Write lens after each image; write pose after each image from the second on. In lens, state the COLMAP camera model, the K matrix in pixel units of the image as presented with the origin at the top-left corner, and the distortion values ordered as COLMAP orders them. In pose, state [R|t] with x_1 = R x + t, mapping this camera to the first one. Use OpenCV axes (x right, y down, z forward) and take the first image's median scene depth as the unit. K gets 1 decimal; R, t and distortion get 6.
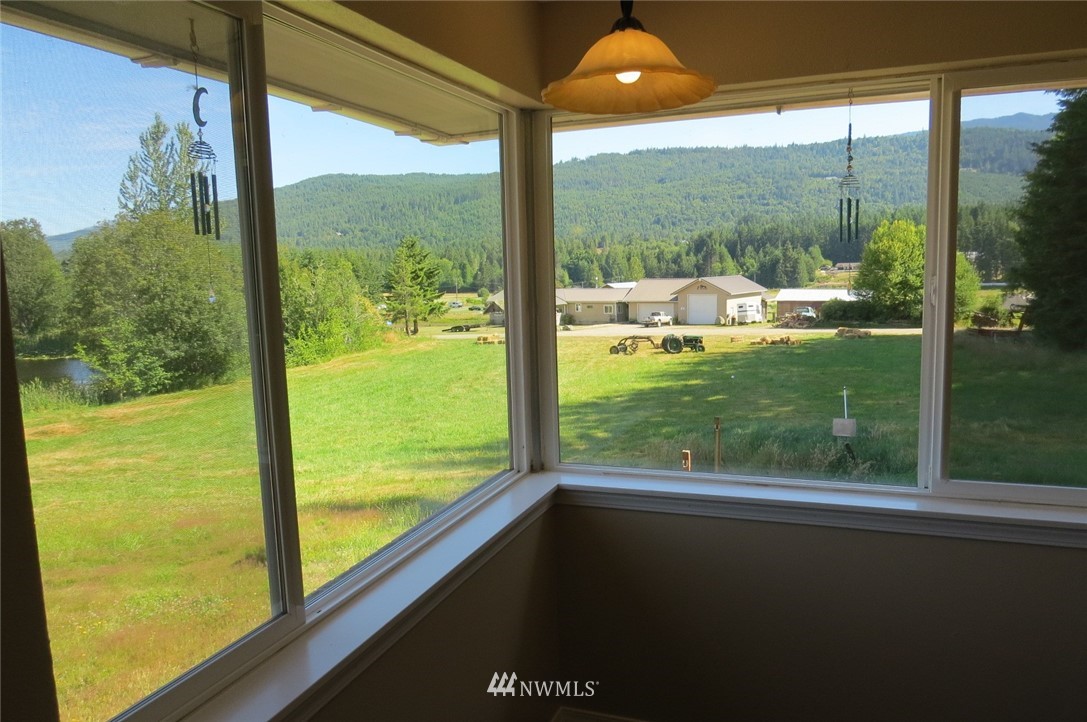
lens RADIAL K [[774.6, 0, 543.5], [0, 774.6, 357.0], [0, 0, 1]] dist [-0.024361, 0.007857]
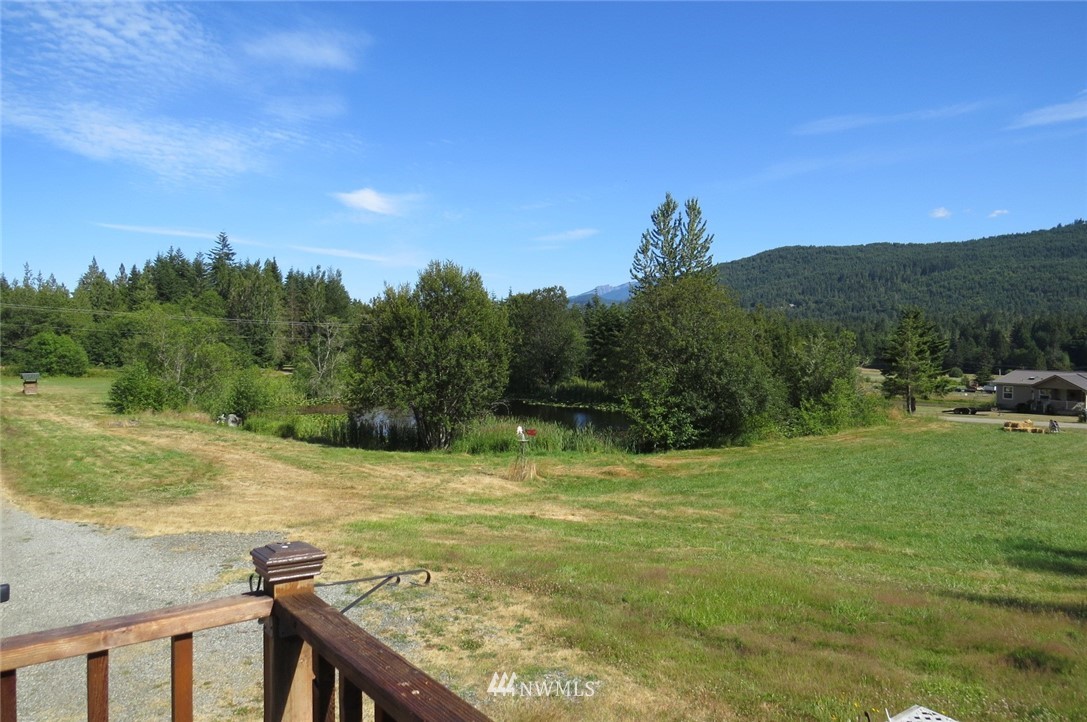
lens RADIAL K [[774.6, 0, 544.3], [0, 774.6, 353.2], [0, 0, 1]] dist [-0.024361, 0.007857]
pose [[0.842205, 0.045236, -0.537256, -0.061967], [-0.096193, 0.993093, -0.067176, 0.004756], [0.530507, 0.108256, 0.840740, -0.003705]]
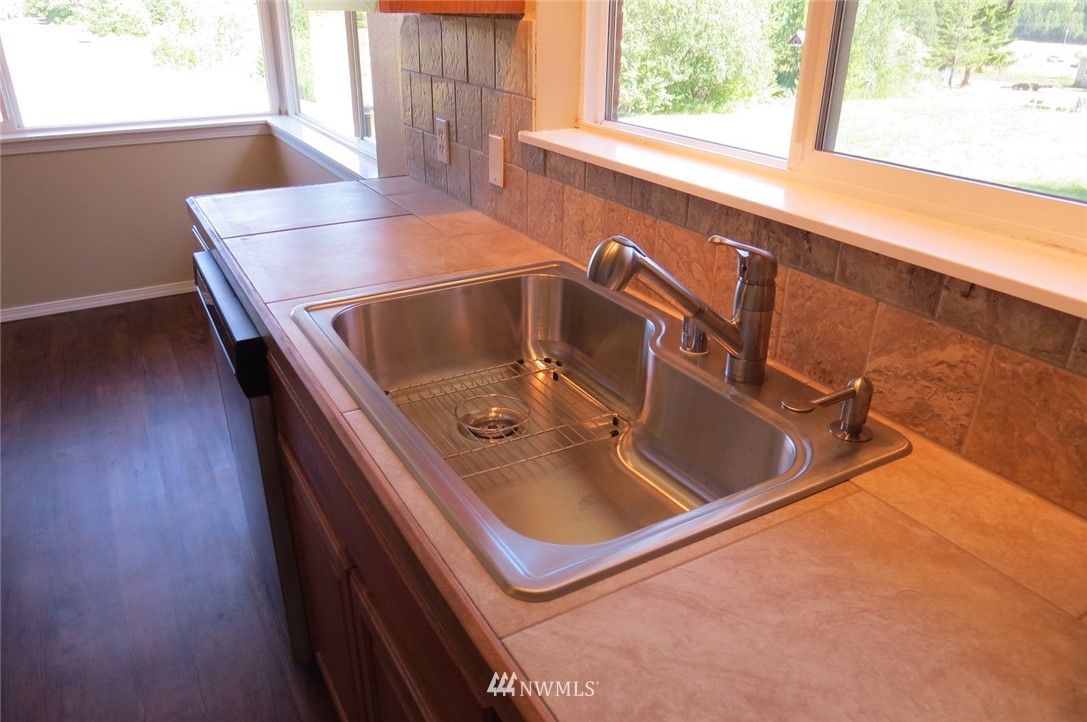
lens RADIAL K [[774.6, 0, 544.1], [0, 774.6, 356.1], [0, 0, 1]] dist [-0.024361, 0.007857]
pose [[0.774218, 0.302664, -0.555861, 0.053377], [-0.110913, 0.929539, 0.351648, -0.000105], [0.623125, -0.210600, 0.753235, -0.000787]]
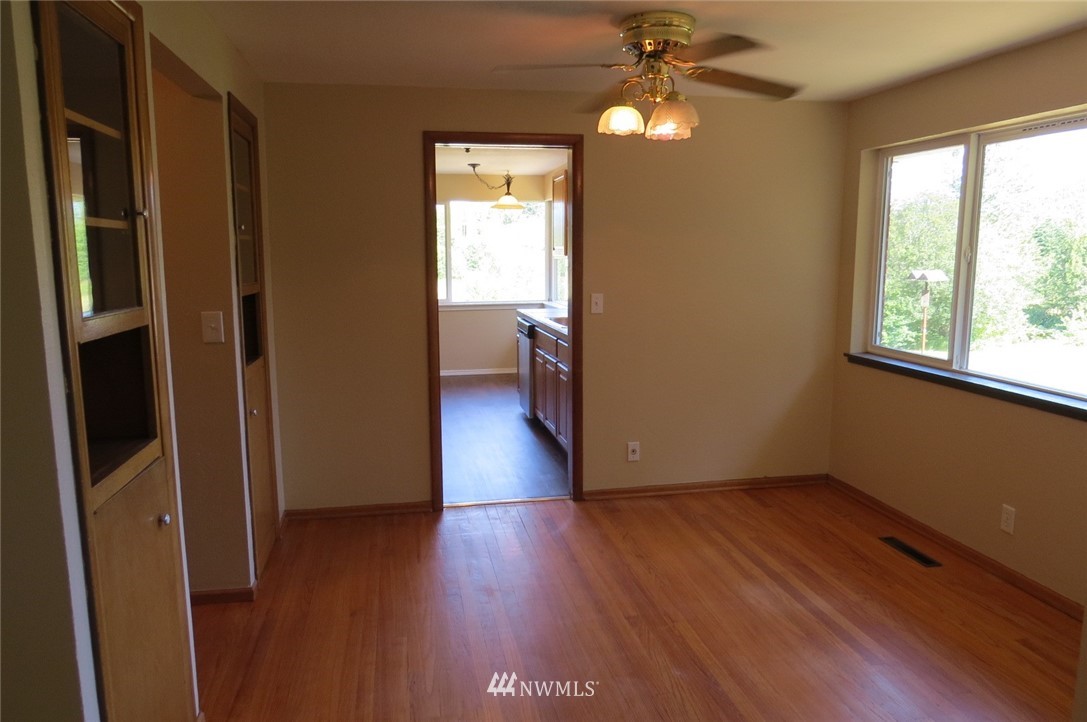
lens RADIAL K [[774.6, 0, 545.5], [0, 774.6, 358.9], [0, 0, 1]] dist [-0.024361, 0.007857]
pose [[0.523438, 0.151551, -0.838478, 0.115492], [-0.116690, 0.987533, 0.105645, 0.001899], [0.844035, 0.042543, 0.534597, -0.038147]]
